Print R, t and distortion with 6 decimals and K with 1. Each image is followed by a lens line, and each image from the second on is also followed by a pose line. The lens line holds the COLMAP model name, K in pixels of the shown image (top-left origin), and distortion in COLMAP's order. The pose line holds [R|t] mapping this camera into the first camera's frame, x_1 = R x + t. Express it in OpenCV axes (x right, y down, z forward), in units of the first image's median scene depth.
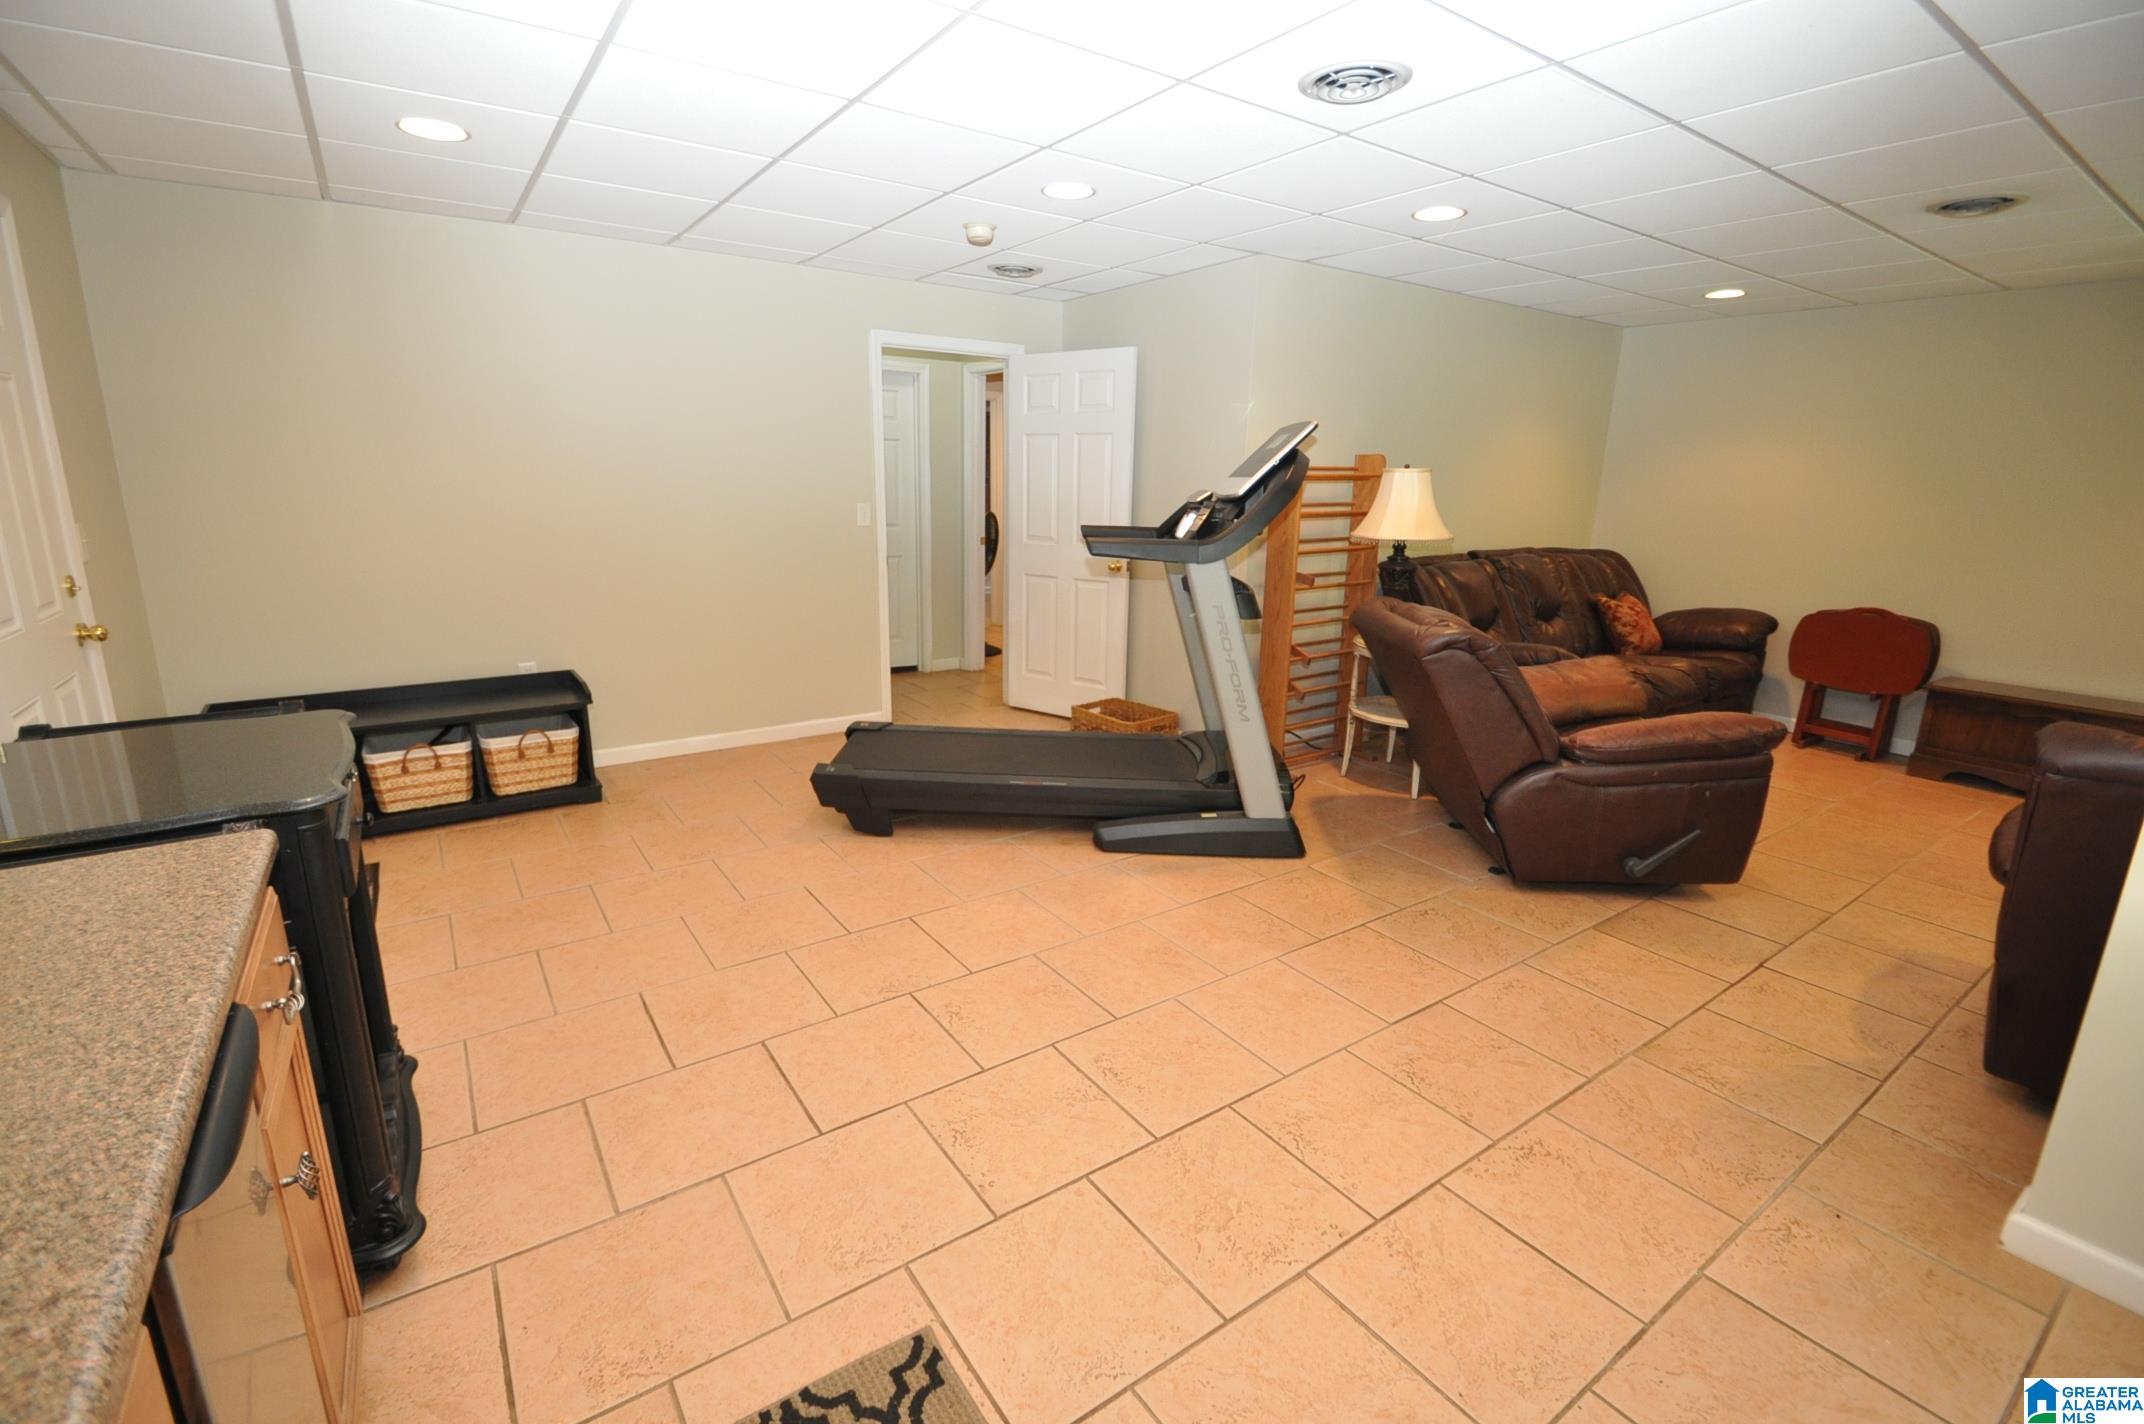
lens RADIAL K [[932.5, 0, 1042.8], [0, 932.5, 705.9], [0, 0, 1]] dist [0.000947, -0.011449]
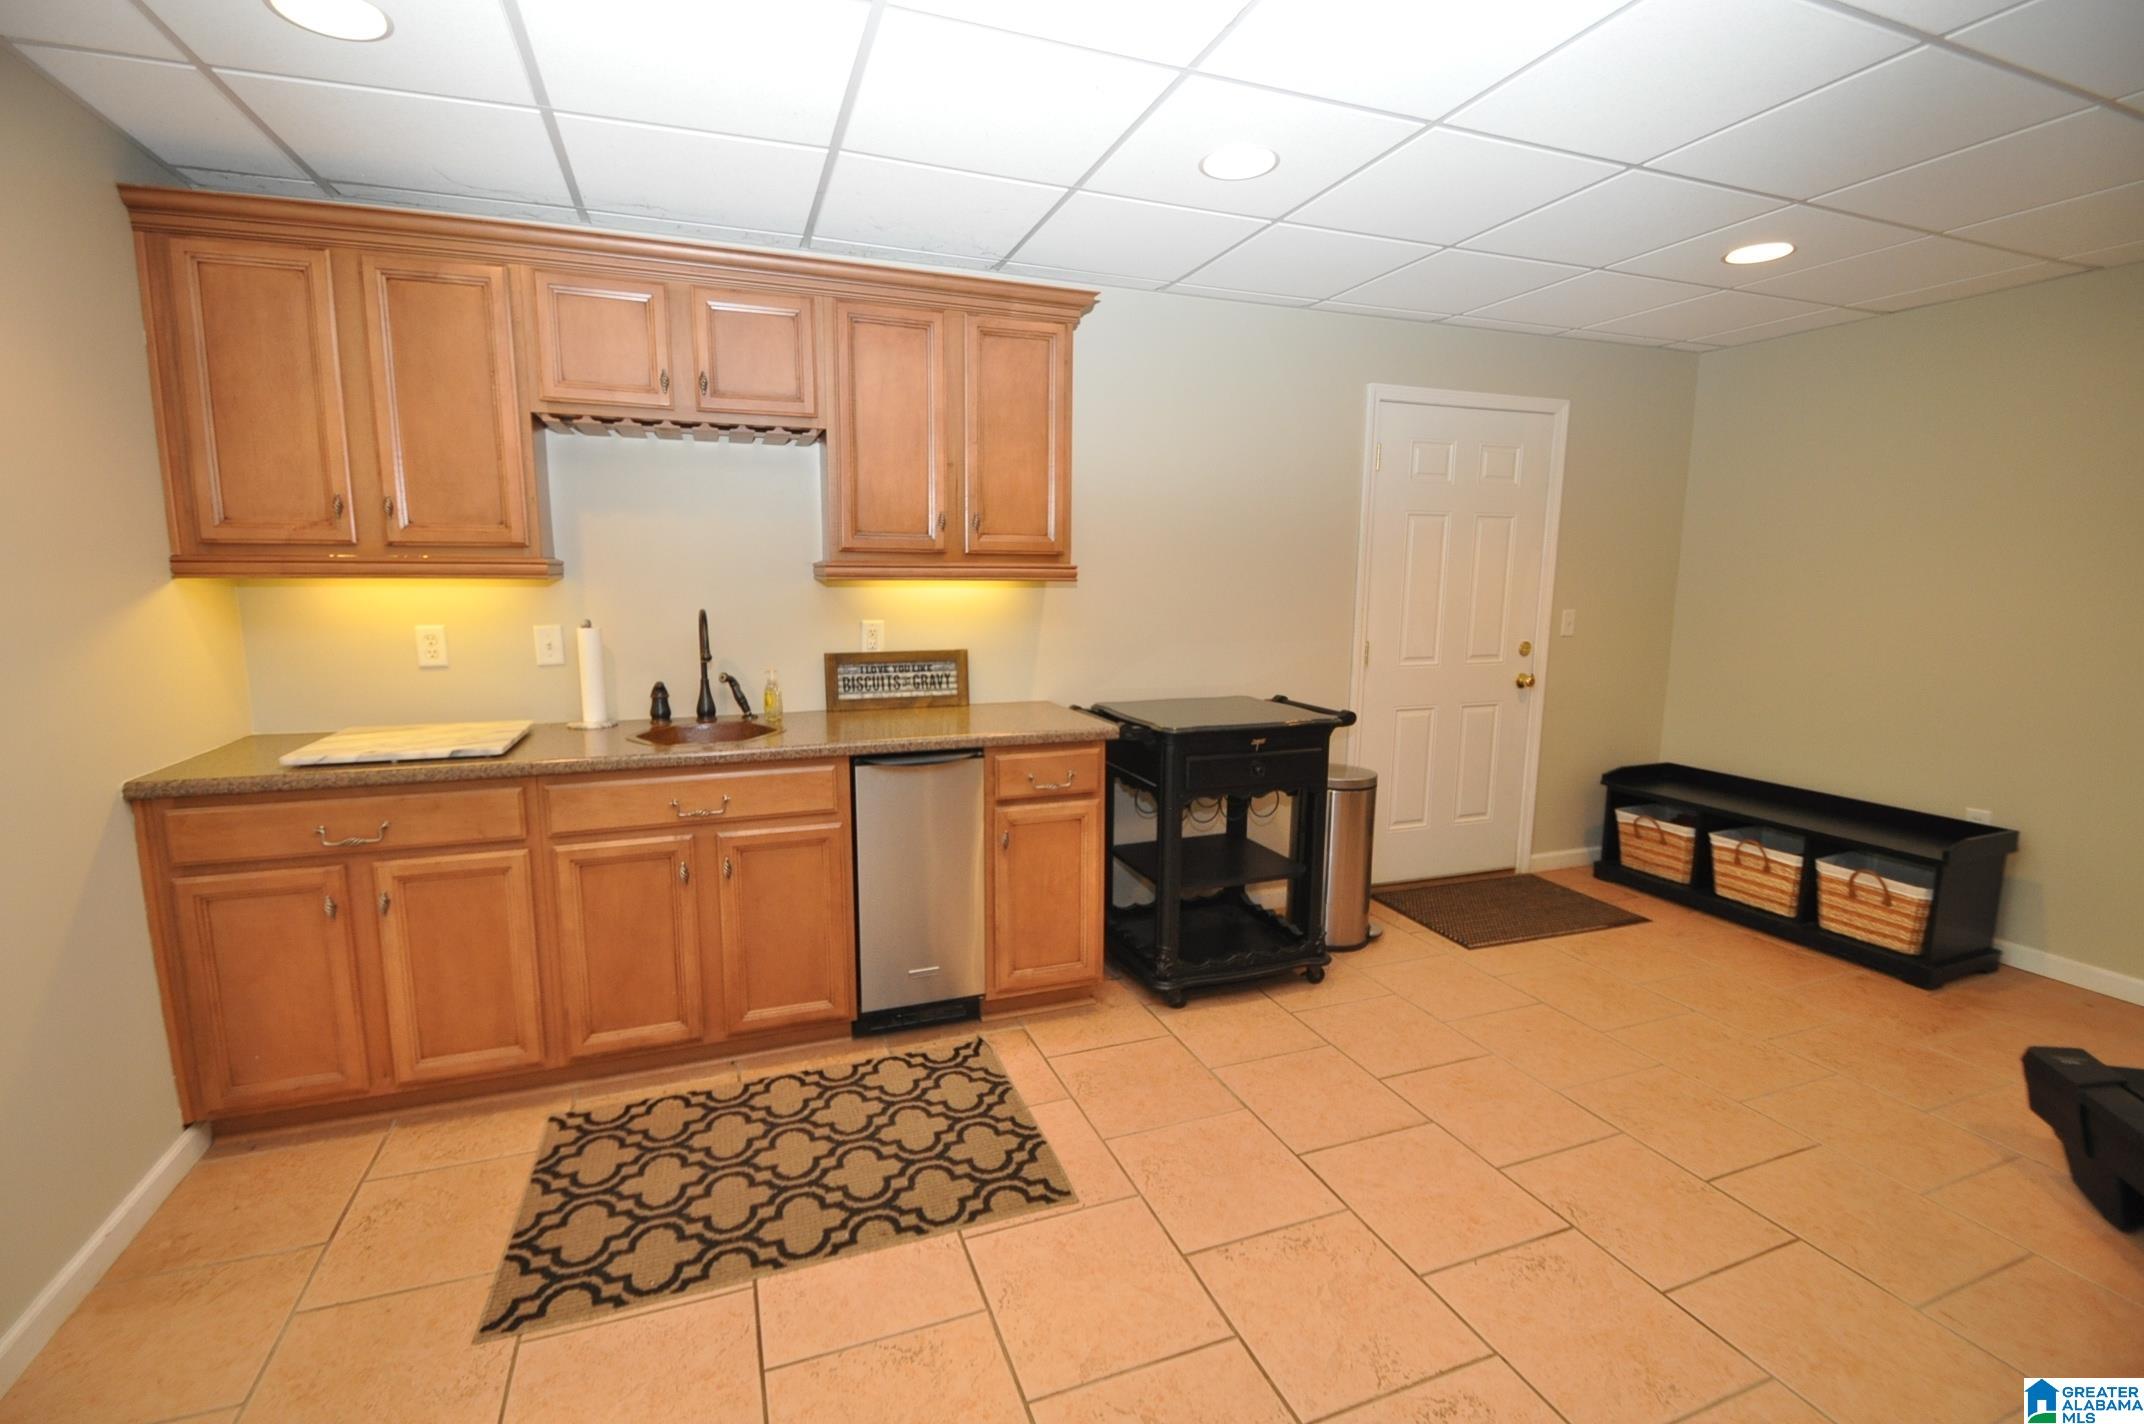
lens RADIAL K [[932.5, 0, 1042.8], [0, 932.5, 705.9], [0, 0, 1]] dist [0.000947, -0.011449]
pose [[-0.253789, 0.119658, -0.959830, 0.456871], [-0.238741, 0.953868, 0.182041, -0.094940], [0.937334, 0.275350, -0.213513, 0.449535]]
